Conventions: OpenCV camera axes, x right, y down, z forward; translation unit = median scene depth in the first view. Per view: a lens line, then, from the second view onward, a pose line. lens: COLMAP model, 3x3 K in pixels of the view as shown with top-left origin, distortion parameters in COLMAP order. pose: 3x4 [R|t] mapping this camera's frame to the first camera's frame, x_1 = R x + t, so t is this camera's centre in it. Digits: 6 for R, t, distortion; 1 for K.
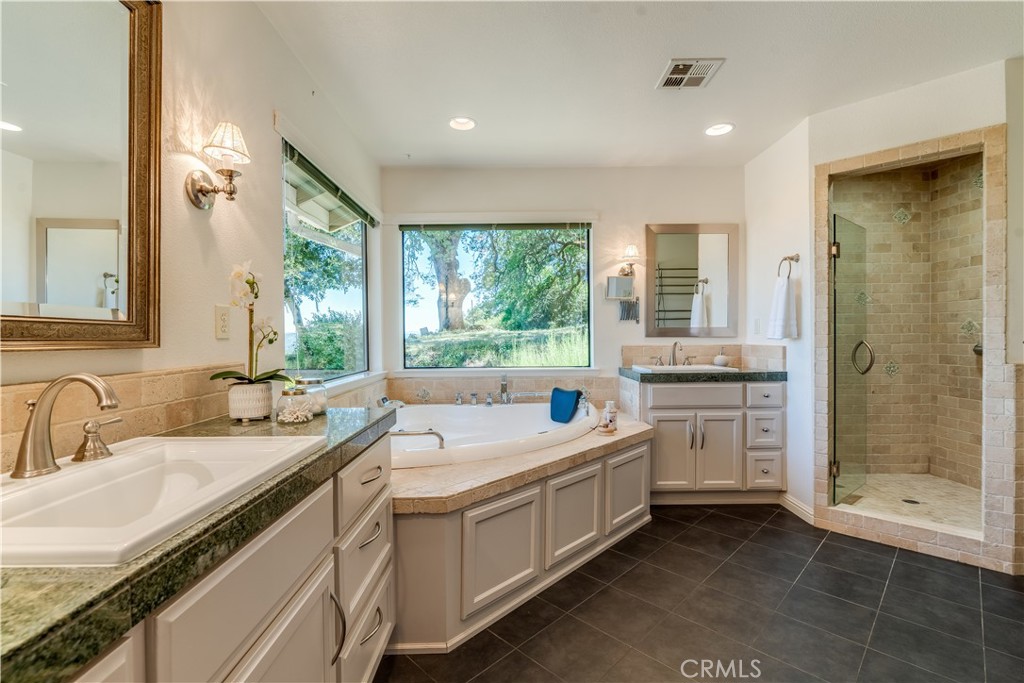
lens RADIAL K [[463.6, 0, 512.3], [0, 463.6, 332.1], [0, 0, 1]] dist [-0.010284, 0.000177]
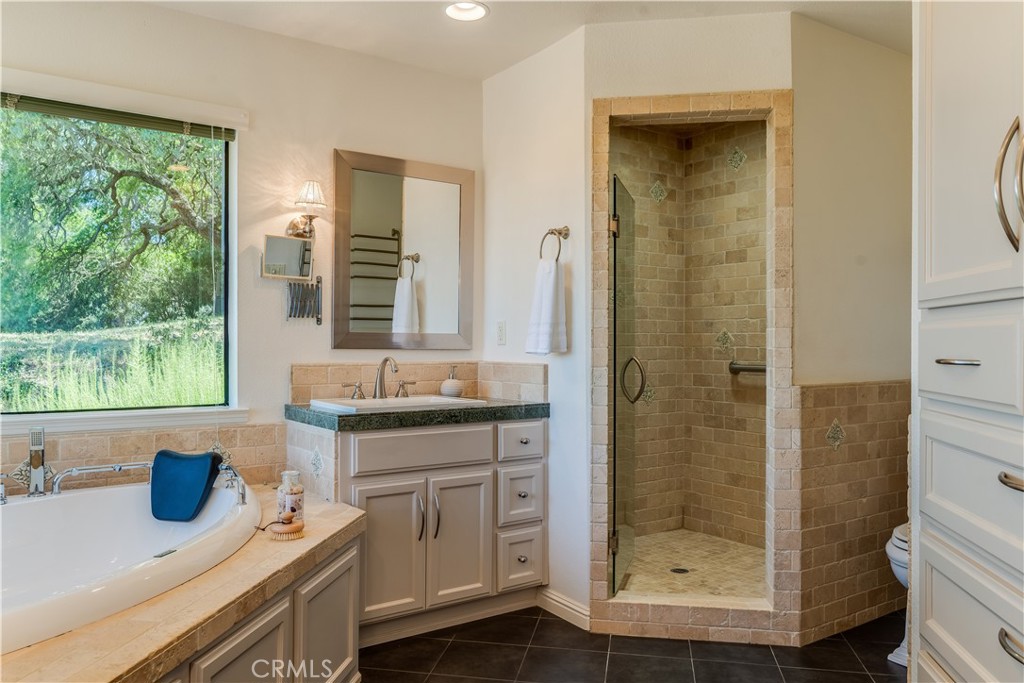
lens RADIAL K [[754.4, 0, 512.7], [0, 754.4, 336.7], [0, 0, 1]] dist [-0.004297, -0.000168]
pose [[0.818381, 0.016175, 0.574448, -0.068579], [-0.013925, 0.999868, -0.008316, 0.000433], [-0.574507, -0.001193, 0.818499, 0.145450]]
